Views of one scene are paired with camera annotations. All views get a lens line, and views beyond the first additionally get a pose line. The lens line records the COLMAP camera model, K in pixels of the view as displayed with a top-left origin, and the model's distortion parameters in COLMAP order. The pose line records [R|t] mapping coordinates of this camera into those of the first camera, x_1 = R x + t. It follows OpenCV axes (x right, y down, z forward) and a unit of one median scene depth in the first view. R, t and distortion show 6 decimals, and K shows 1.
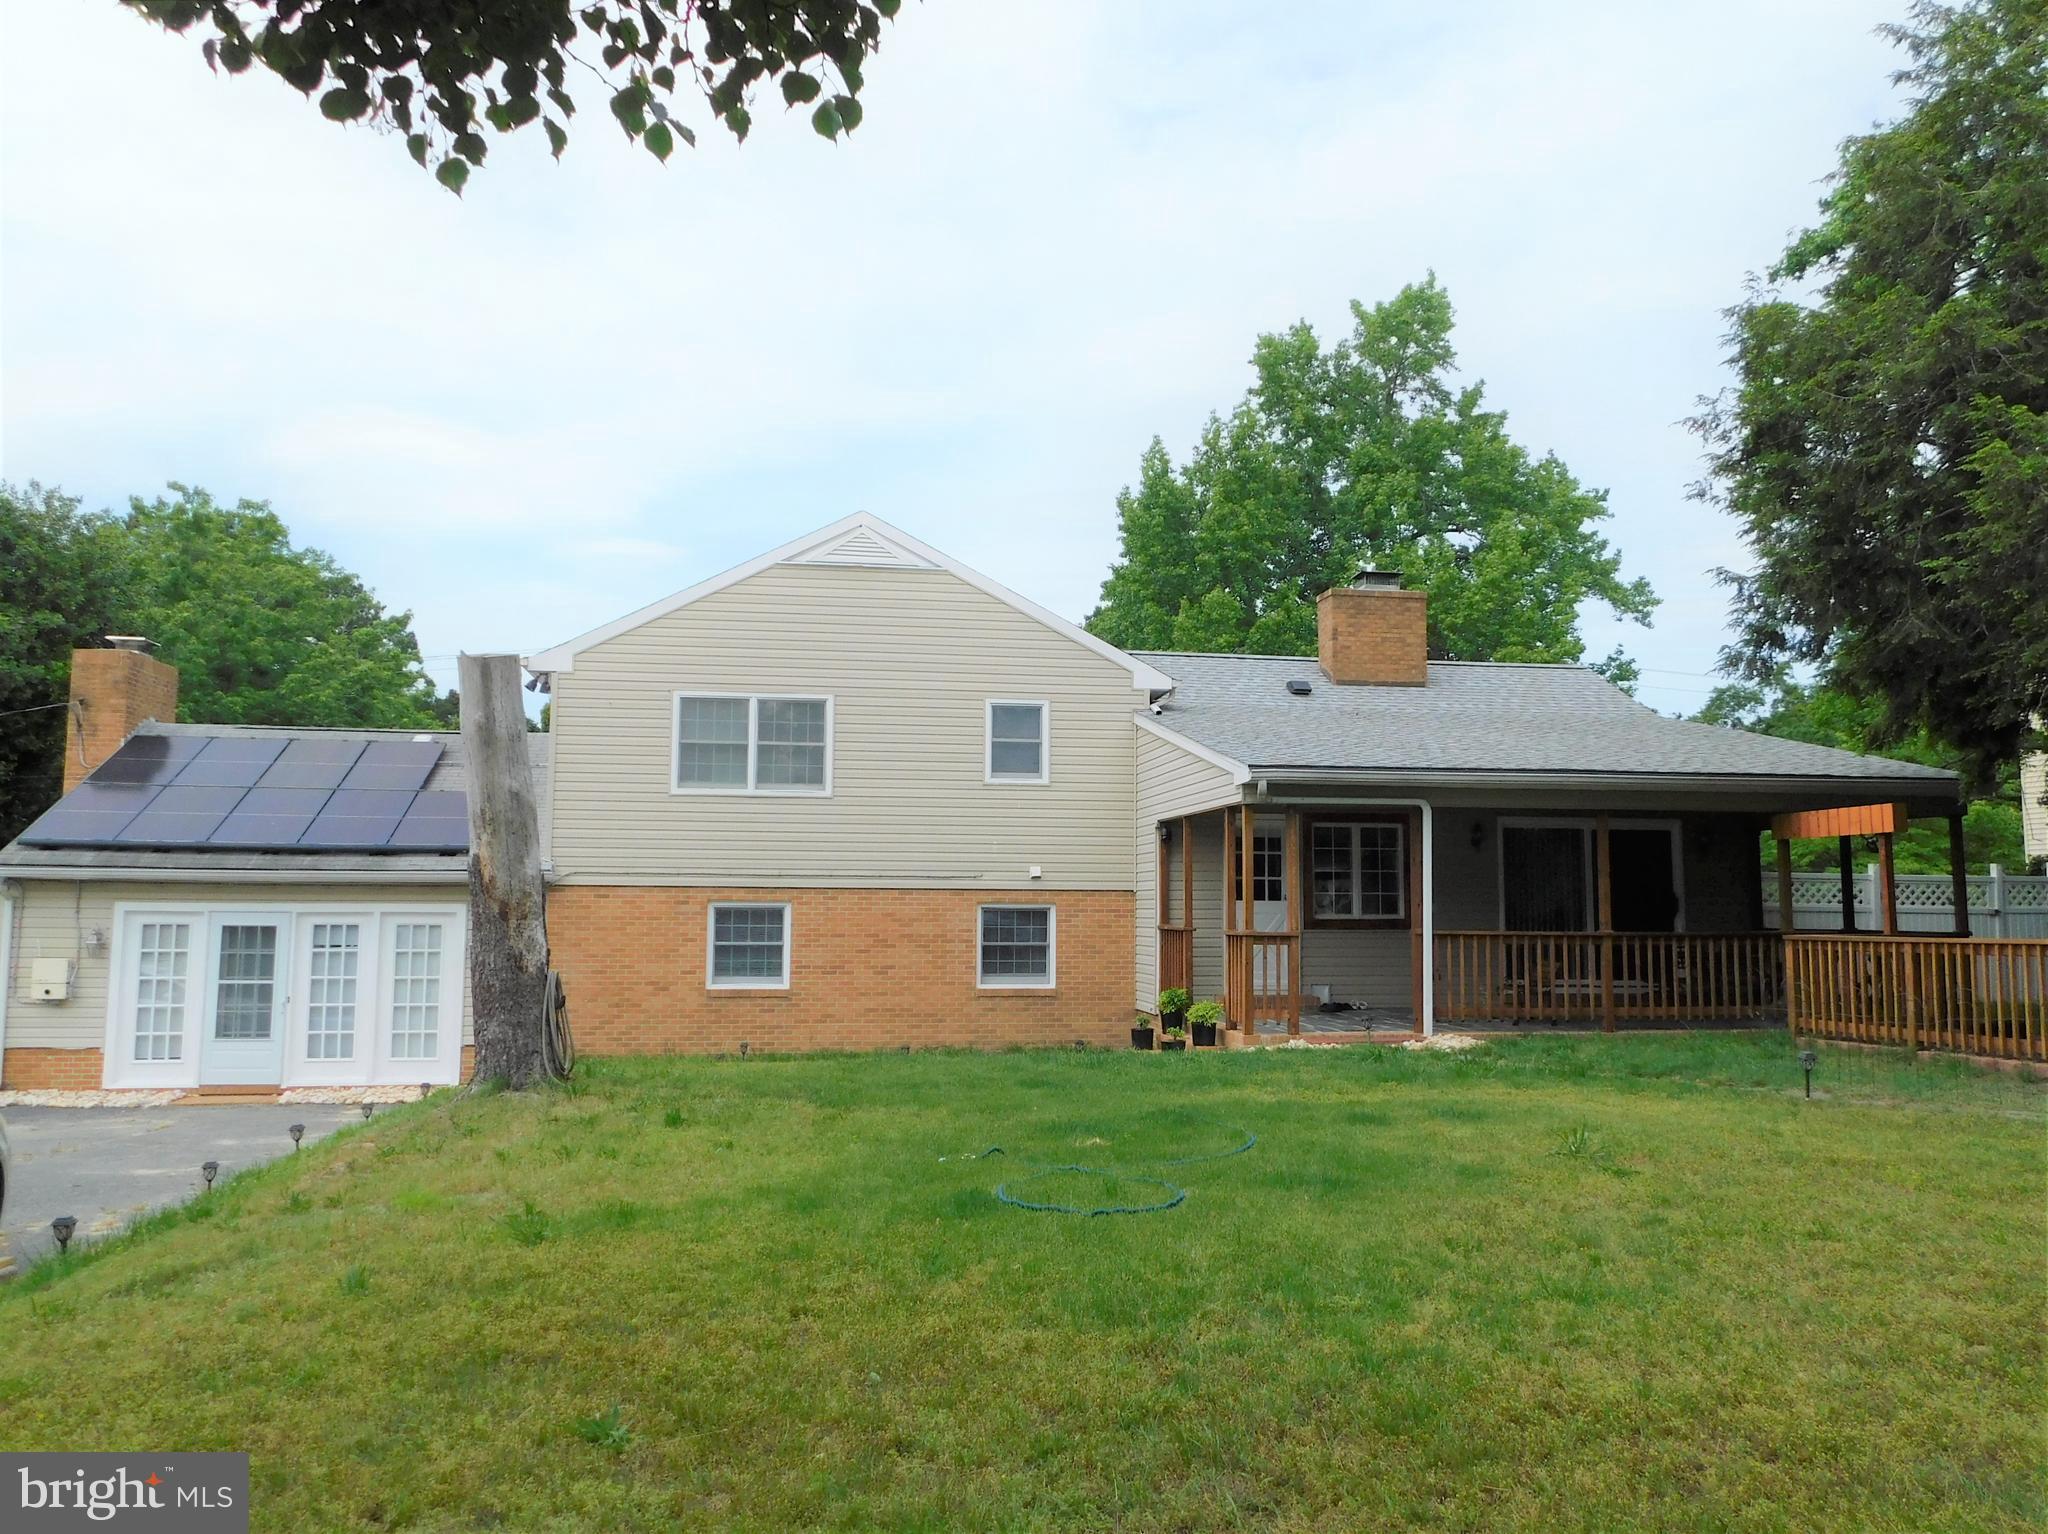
lens RADIAL K [[1598.6, 0, 1019.9], [0, 1598.6, 765.7], [0, 0, 1]] dist [0.009140, 0.003436]
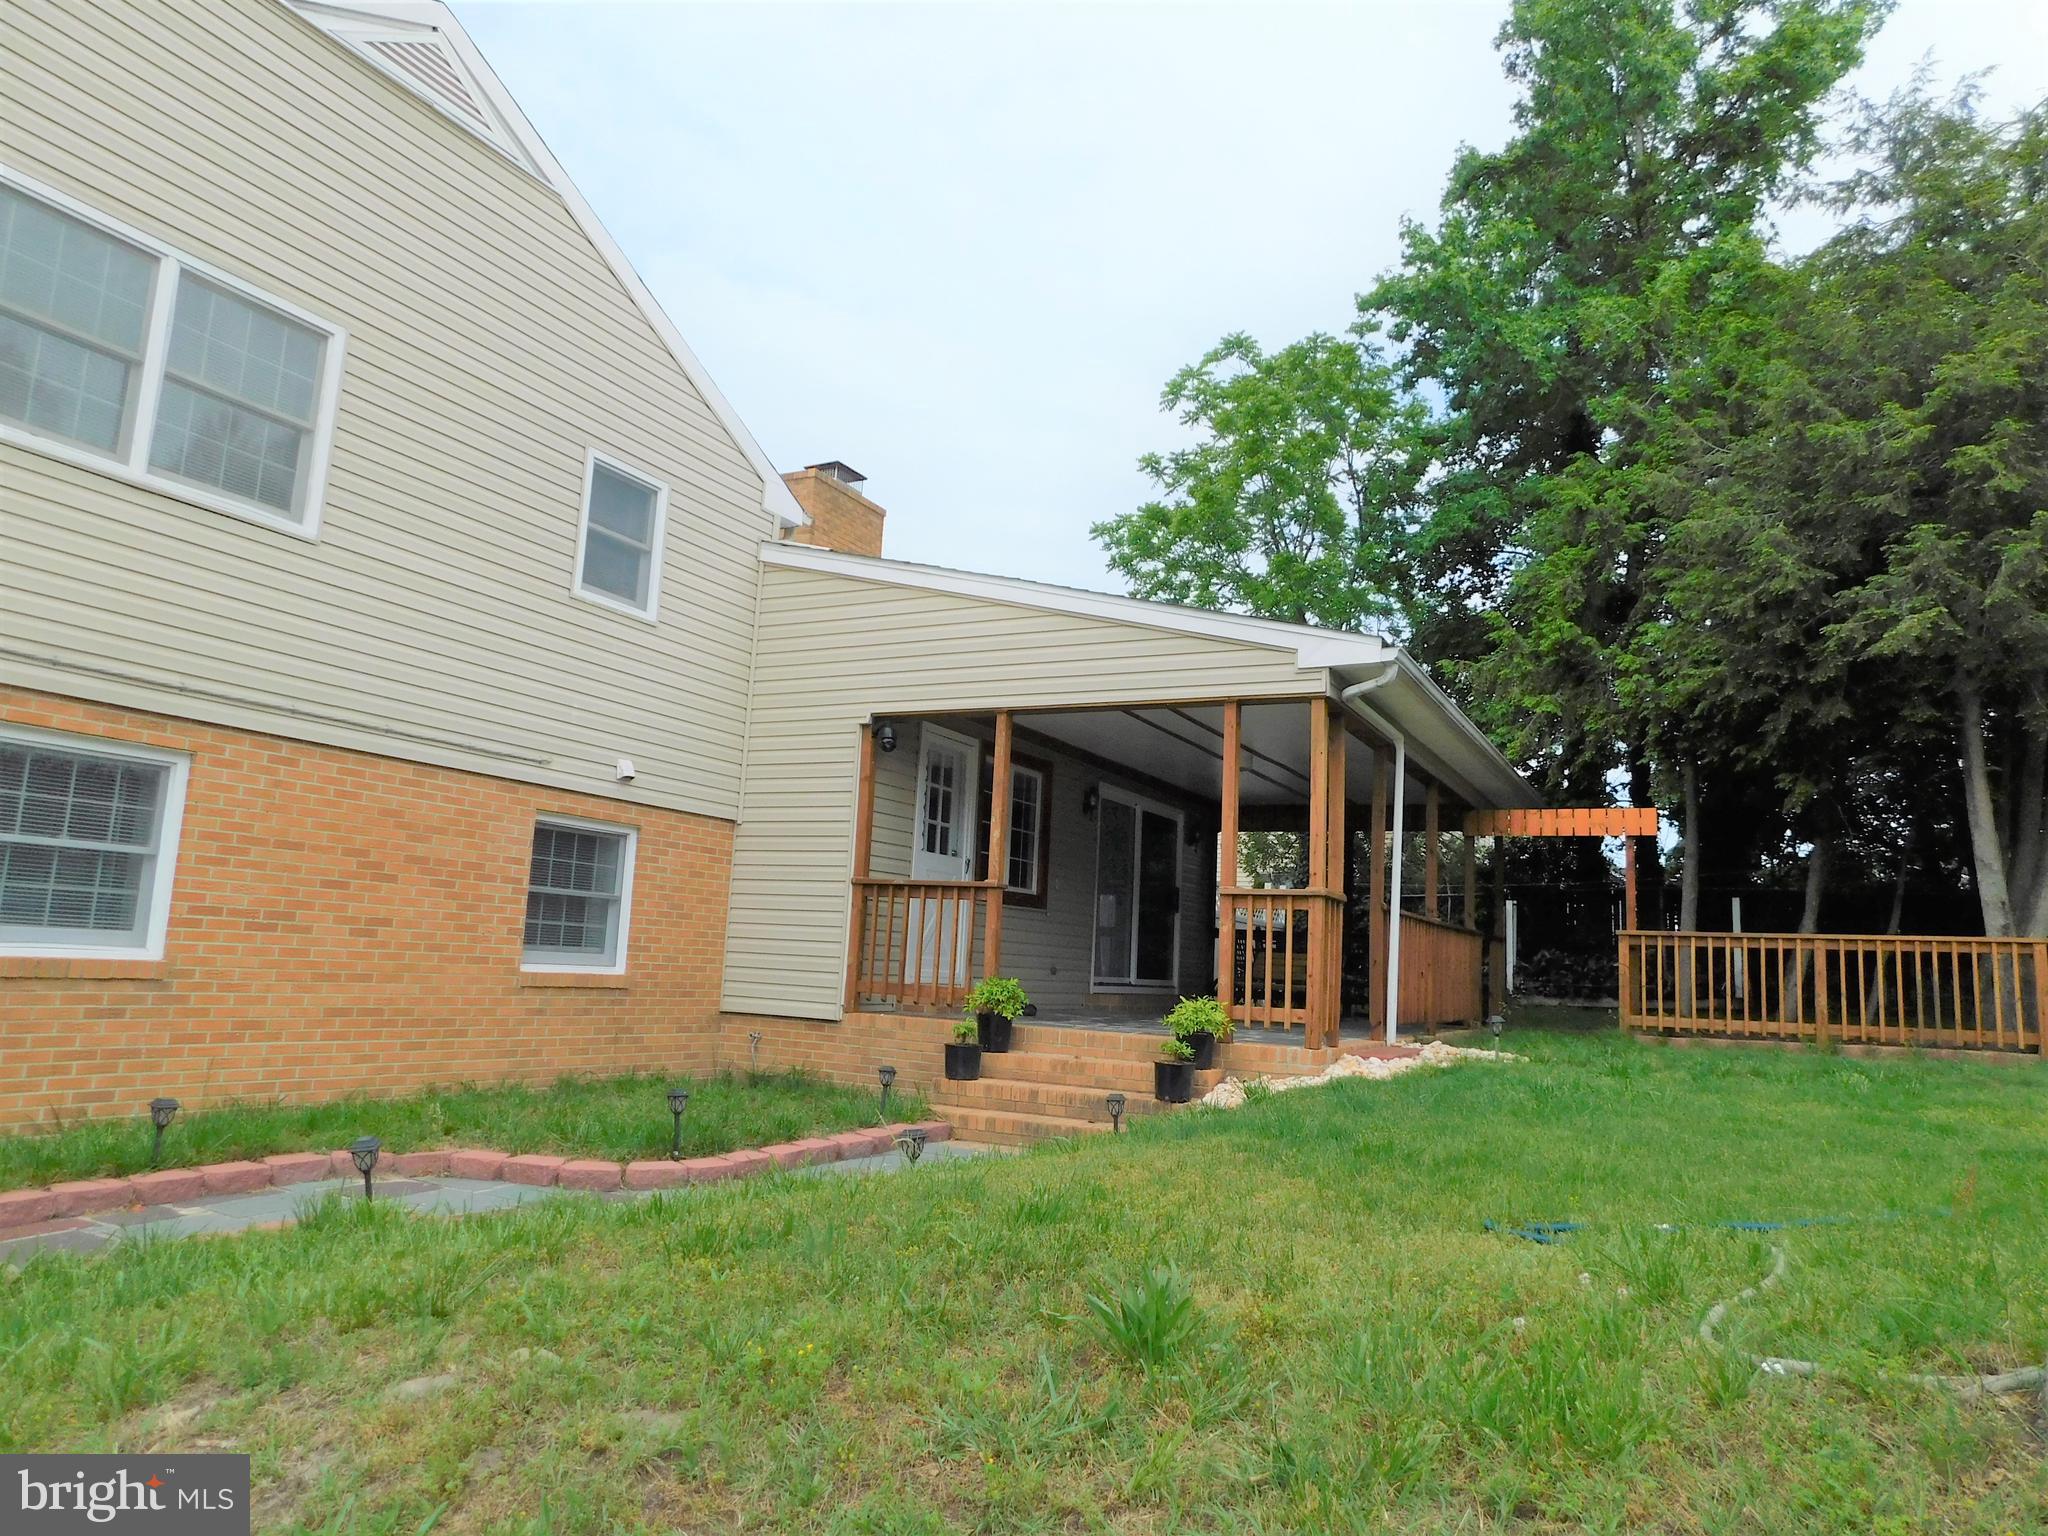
lens RADIAL K [[1368.5, 0, 1027.0], [0, 1368.5, 762.5], [0, 0, 1]] dist [-0.060382, 0.044463]
pose [[0.568144, 0.145705, 0.809928, -0.304360], [-0.122706, 0.988198, -0.091700, 0.091825], [-0.813730, -0.047284, 0.579317, 0.608807]]
